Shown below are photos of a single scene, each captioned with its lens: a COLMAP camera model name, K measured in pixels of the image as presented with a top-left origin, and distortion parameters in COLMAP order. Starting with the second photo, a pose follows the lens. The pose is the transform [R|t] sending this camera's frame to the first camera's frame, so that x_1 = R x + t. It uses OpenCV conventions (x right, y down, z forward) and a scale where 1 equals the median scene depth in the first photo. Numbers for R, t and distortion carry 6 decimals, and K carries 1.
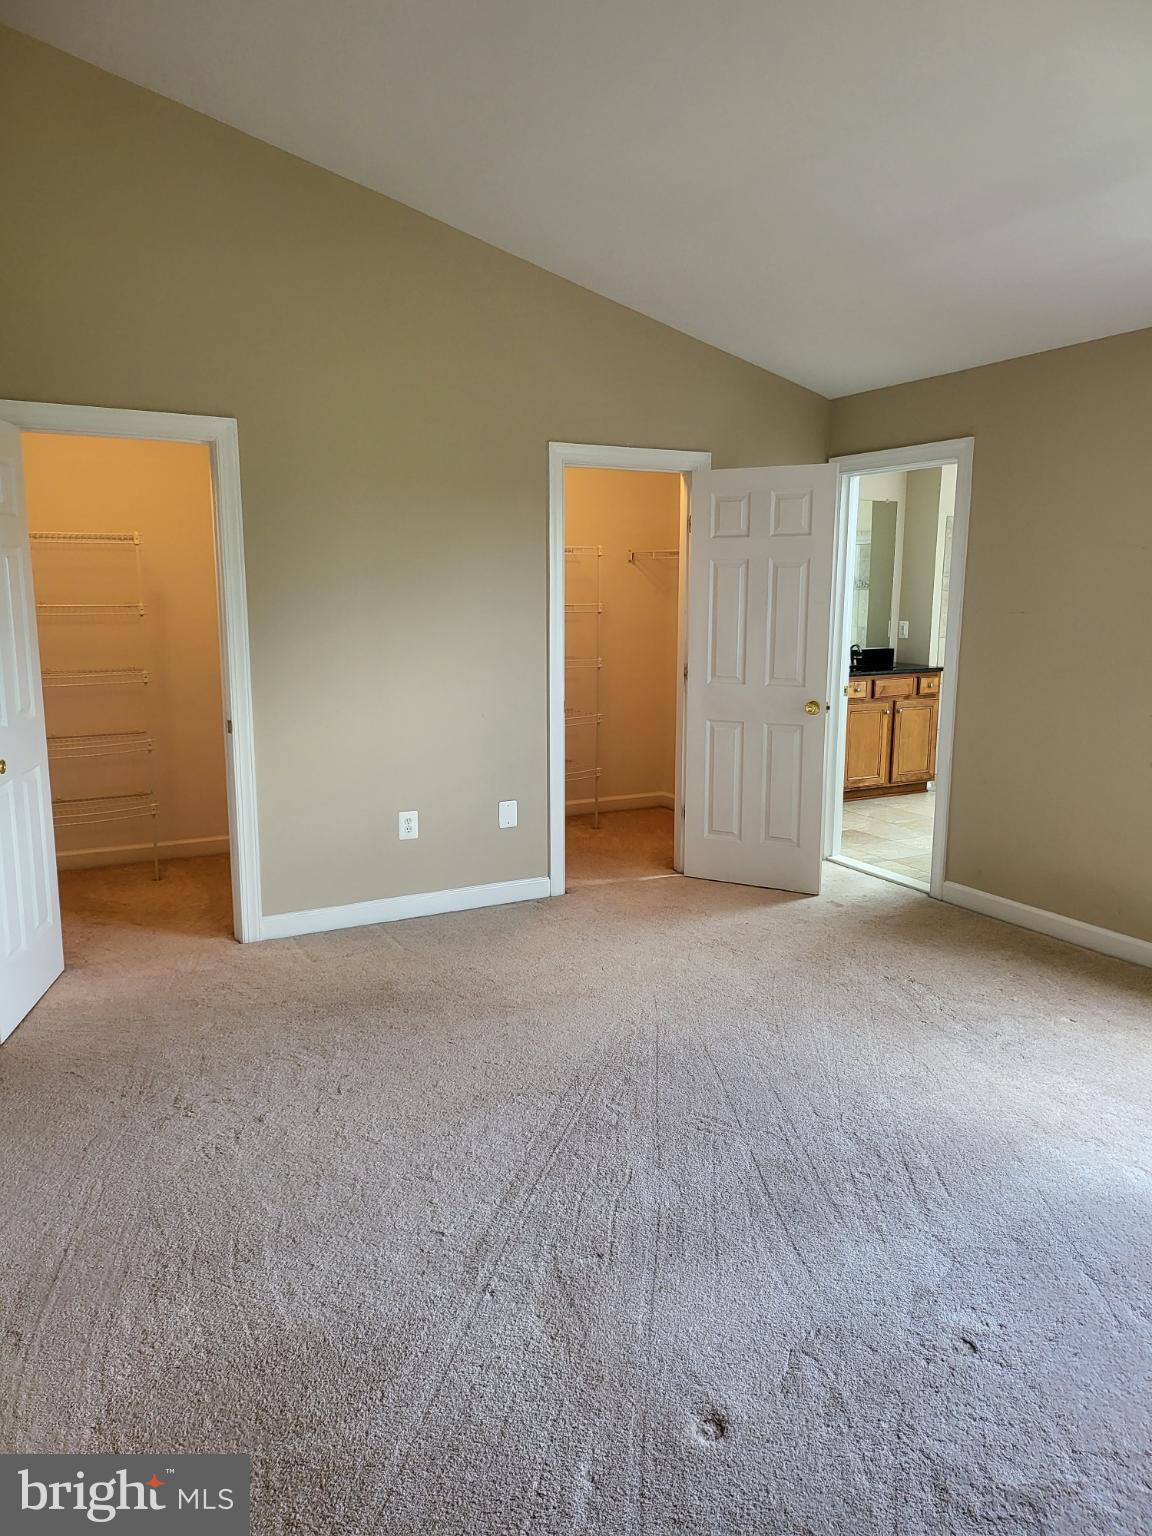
lens RADIAL K [[1094.6, 0, 574.6], [0, 1094.6, 780.6], [0, 0, 1]] dist [0.078634, -0.085117]
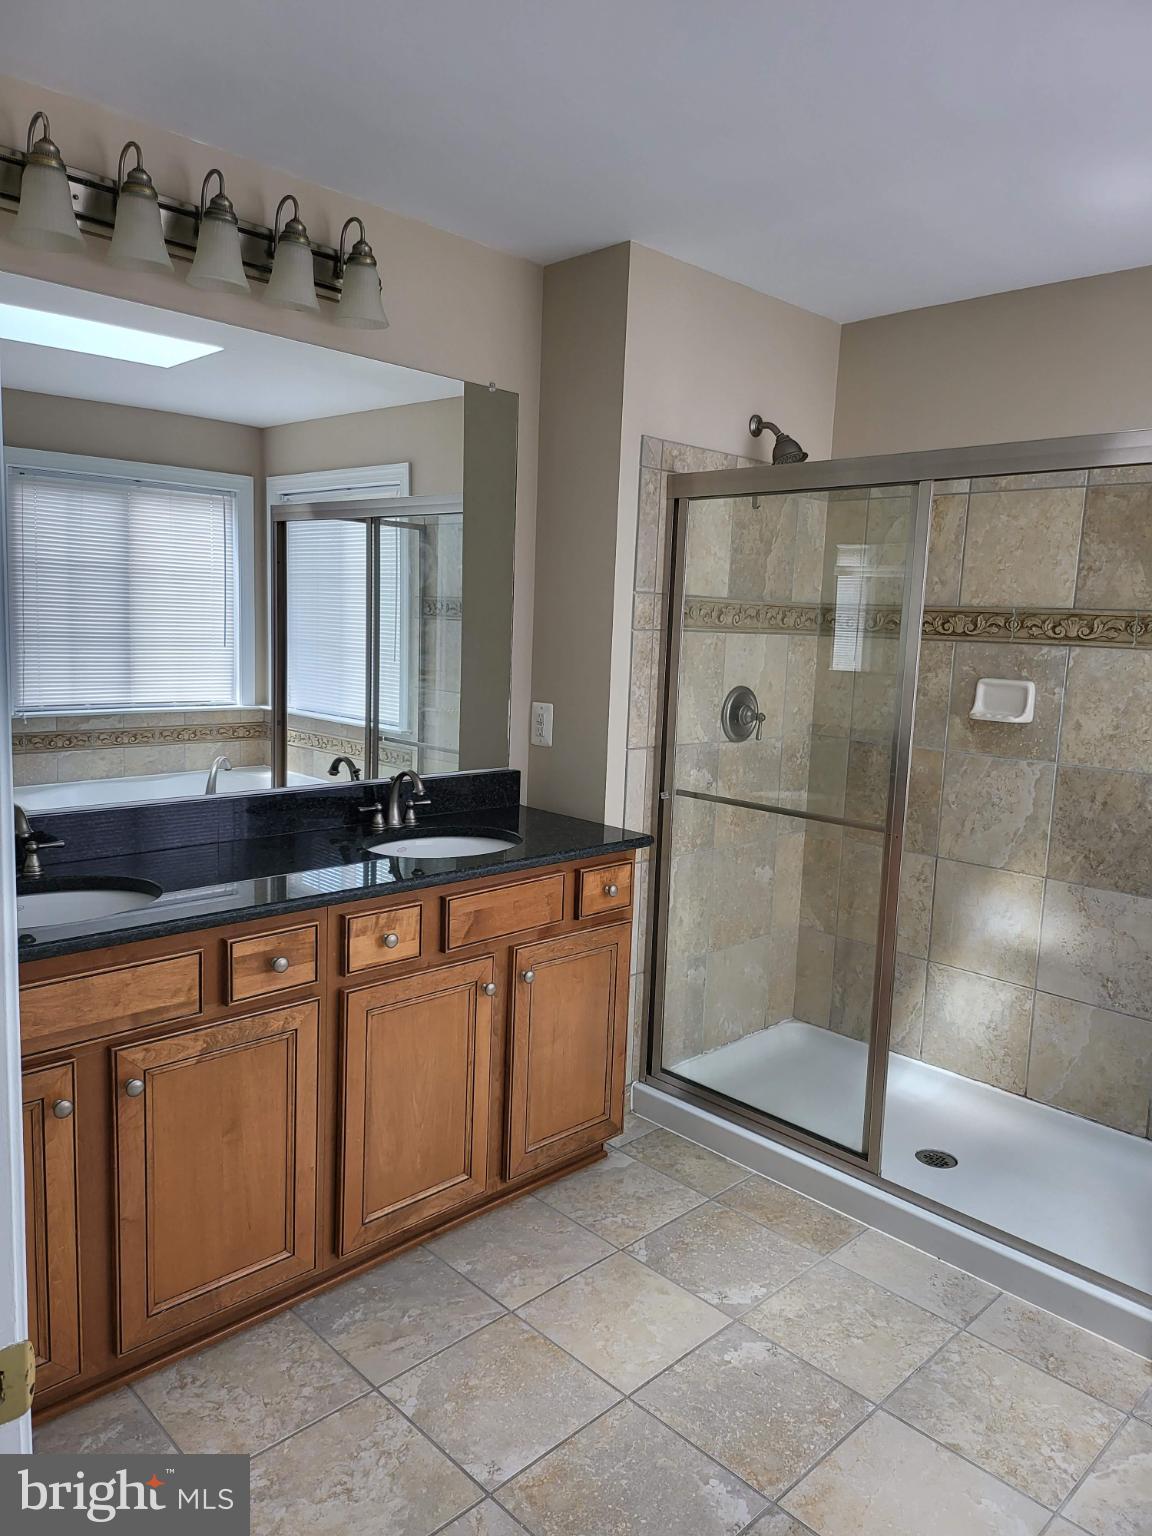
lens RADIAL K [[1094.6, 0, 574.6], [0, 1094.6, 780.6], [0, 0, 1]] dist [0.078634, -0.085117]
pose [[0.960508, -0.007163, 0.278159, 0.213140], [0.014371, 0.999611, -0.023882, -0.114191], [-0.277879, 0.026936, 0.960238, 0.660841]]
